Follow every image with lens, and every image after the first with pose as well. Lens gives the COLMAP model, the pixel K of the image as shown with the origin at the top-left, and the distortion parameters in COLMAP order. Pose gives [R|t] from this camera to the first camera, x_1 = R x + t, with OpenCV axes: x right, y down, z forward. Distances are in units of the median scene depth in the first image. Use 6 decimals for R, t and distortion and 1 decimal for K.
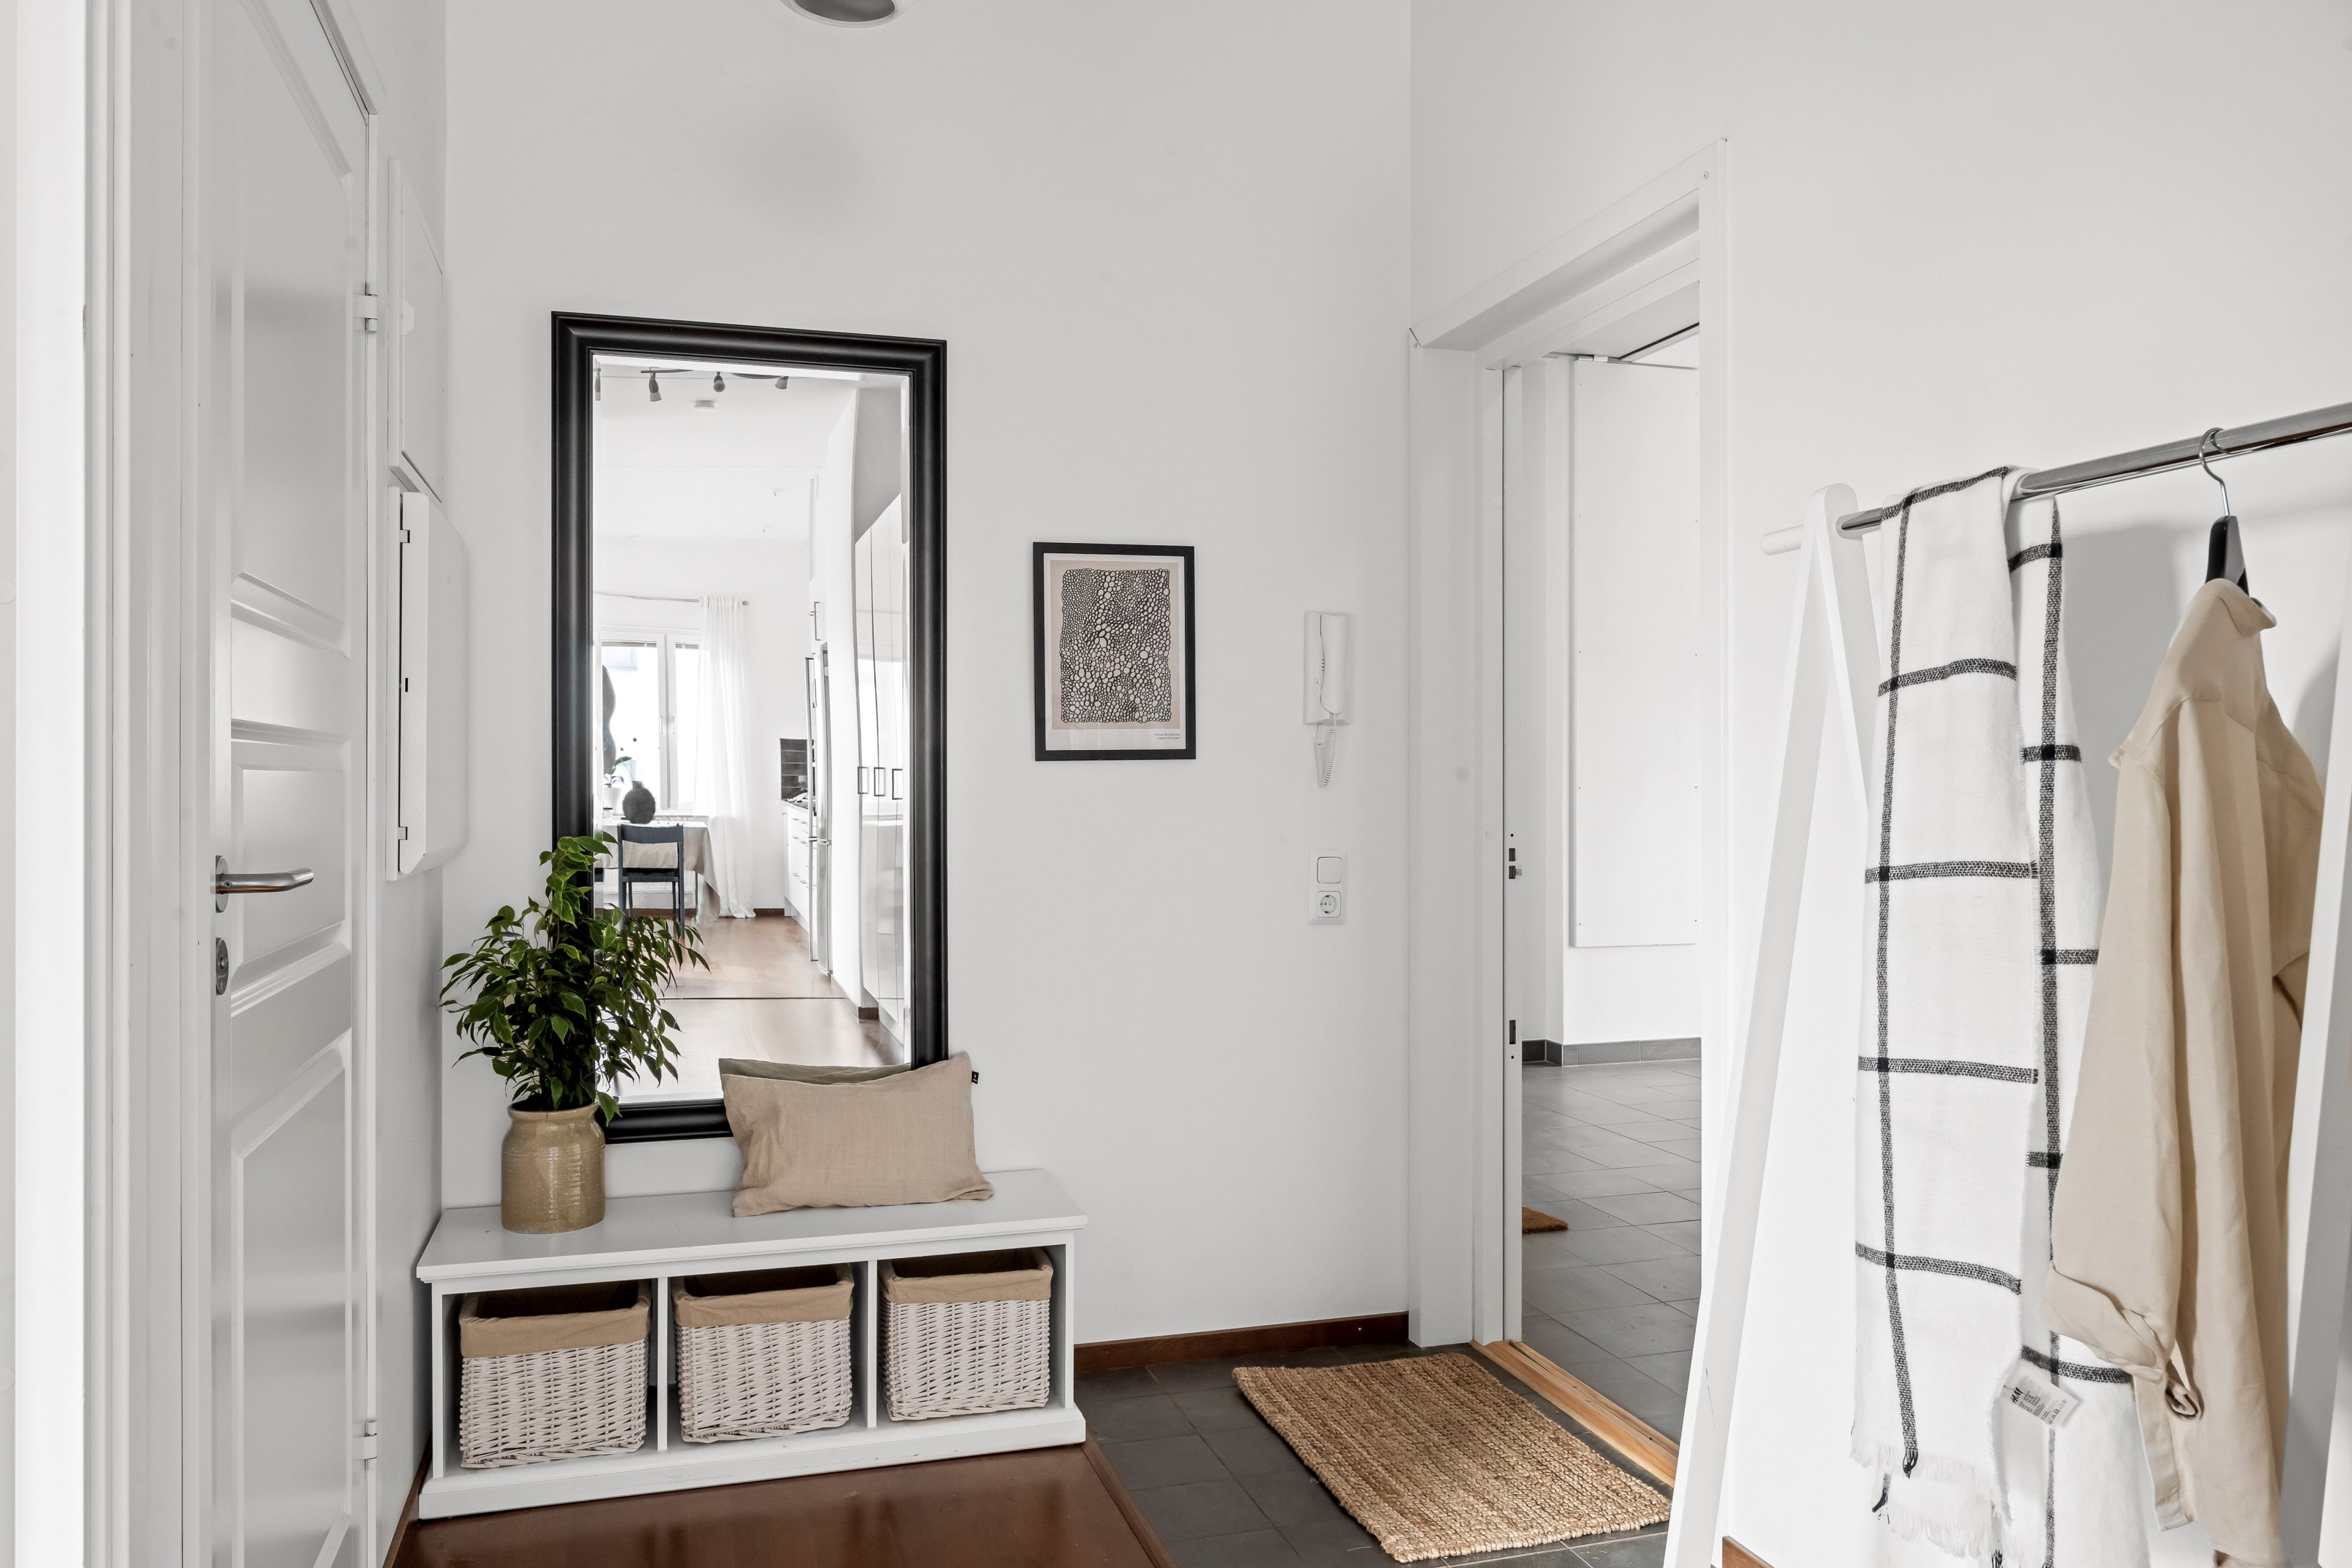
lens RADIAL K [[1674.3, 0, 1190.2], [0, 1674.3, 784.7], [0, 0, 1]] dist [-0.022476, -0.003402]
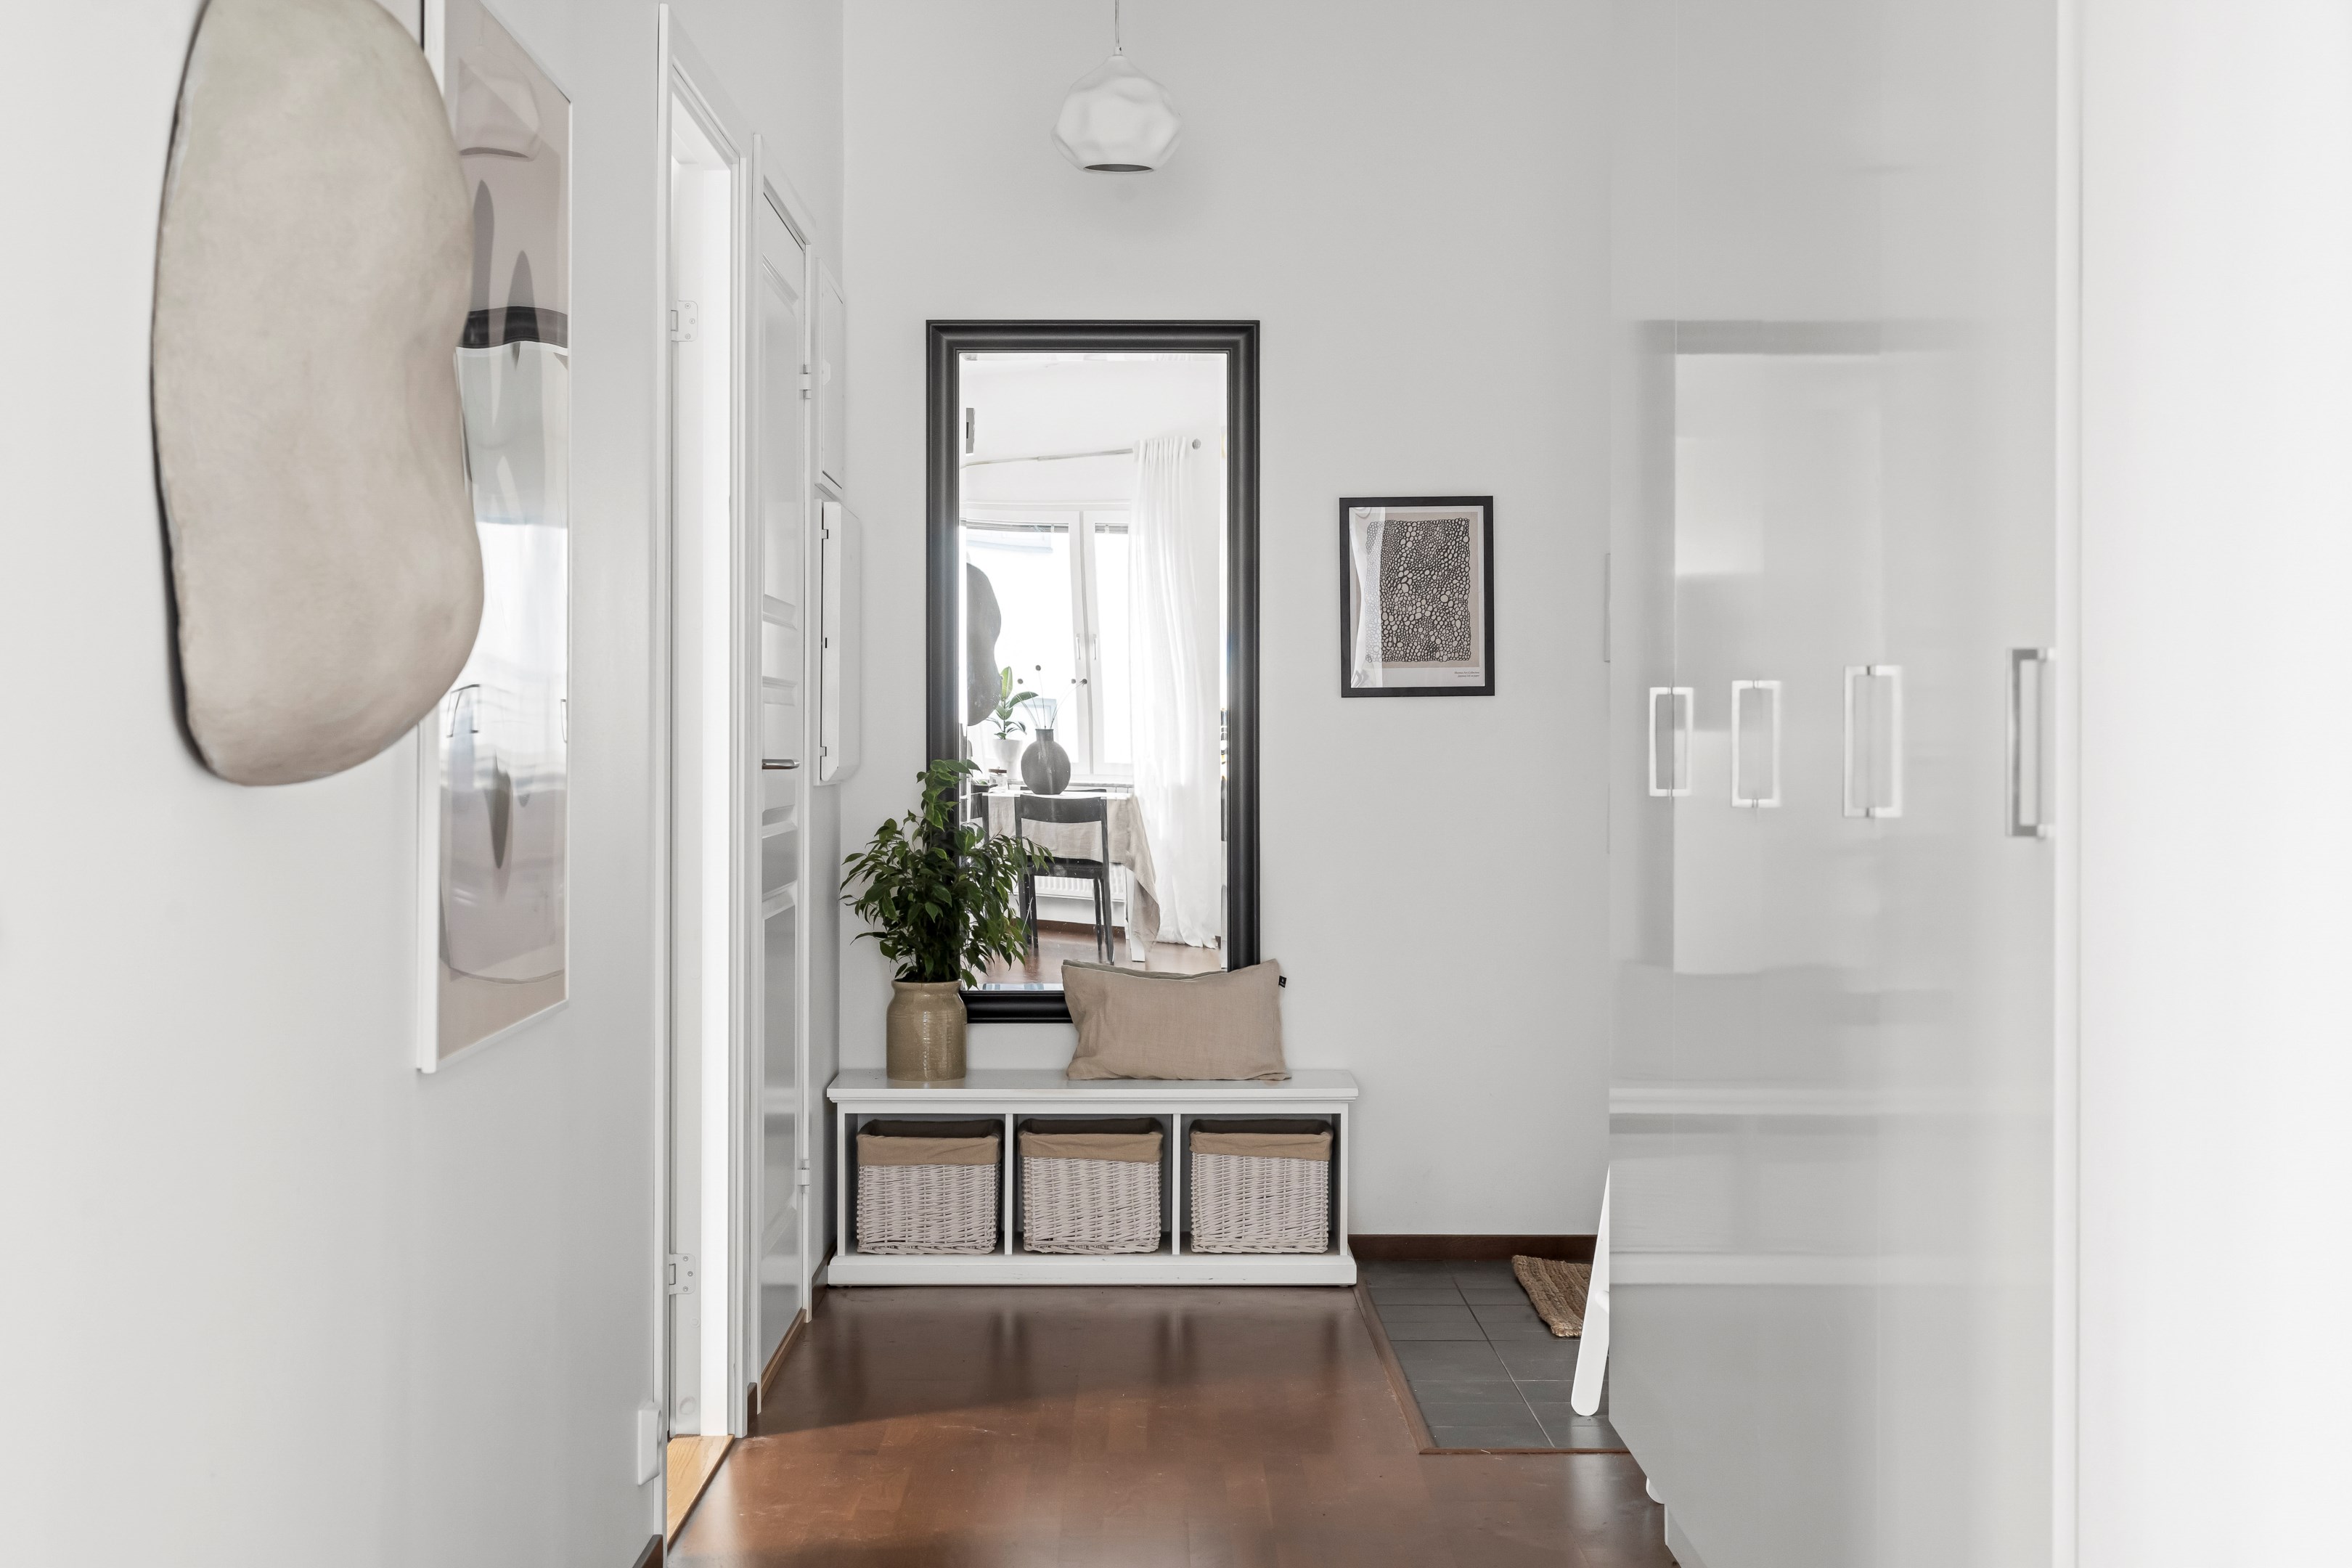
lens RADIAL K [[3283.5, 0, 1174.0], [0, 3283.5, 780.5], [0, 0, 1]] dist [-0.038846, 0.000000]
pose [[0.958831, 0.005128, -0.283931, 0.461267], [-0.002165, 0.999940, 0.010748, 0.019241], [0.283969, -0.009691, 0.958785, -1.219592]]
